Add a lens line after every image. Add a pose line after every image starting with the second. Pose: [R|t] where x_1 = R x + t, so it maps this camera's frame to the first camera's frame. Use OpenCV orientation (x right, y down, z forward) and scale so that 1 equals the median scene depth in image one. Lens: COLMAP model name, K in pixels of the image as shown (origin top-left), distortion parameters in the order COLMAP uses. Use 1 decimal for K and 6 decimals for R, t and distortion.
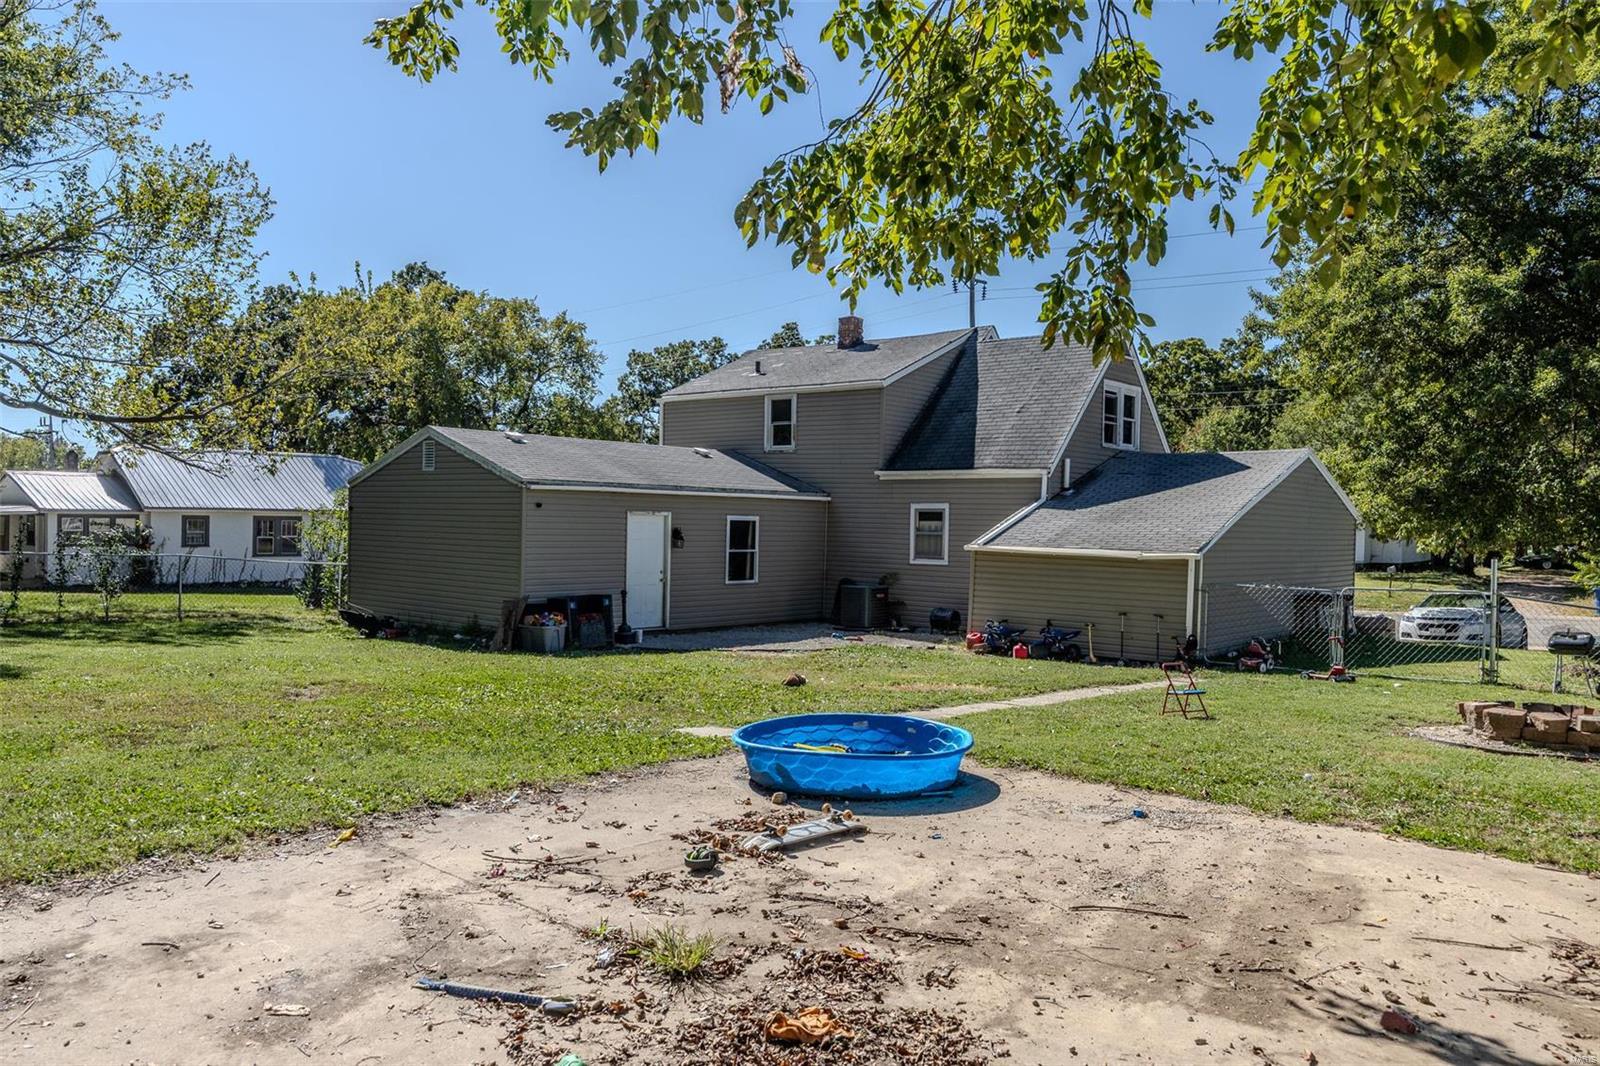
lens RADIAL K [[1199.9, 0, 800.0], [0, 1199.9, 533.0], [0, 0, 1]] dist [0.000174, 0.000004]
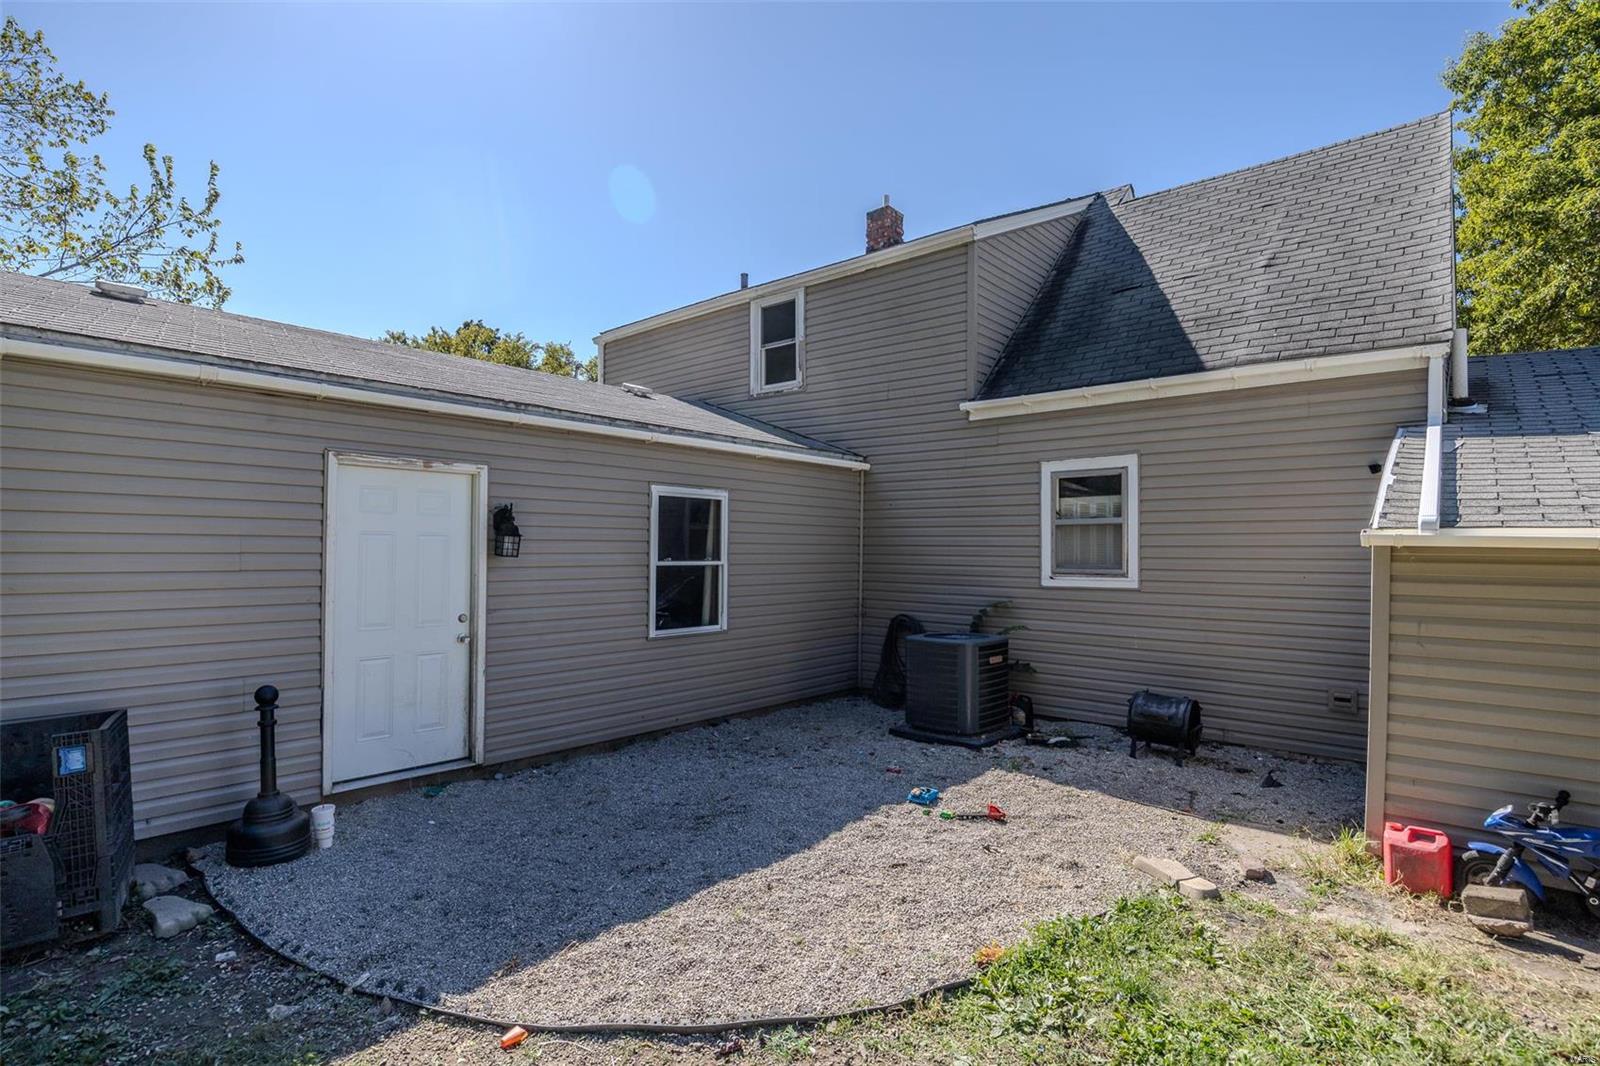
lens RADIAL K [[819.5, 0, 800.0], [0, 819.5, 533.0], [0, 0, 1]] dist [-0.000037, 0.000011]
pose [[0.999845, -0.012701, -0.012155, -0.001807], [0.012332, 0.999477, -0.029903, 0.012891], [0.012529, 0.029749, 0.999479, 0.675055]]
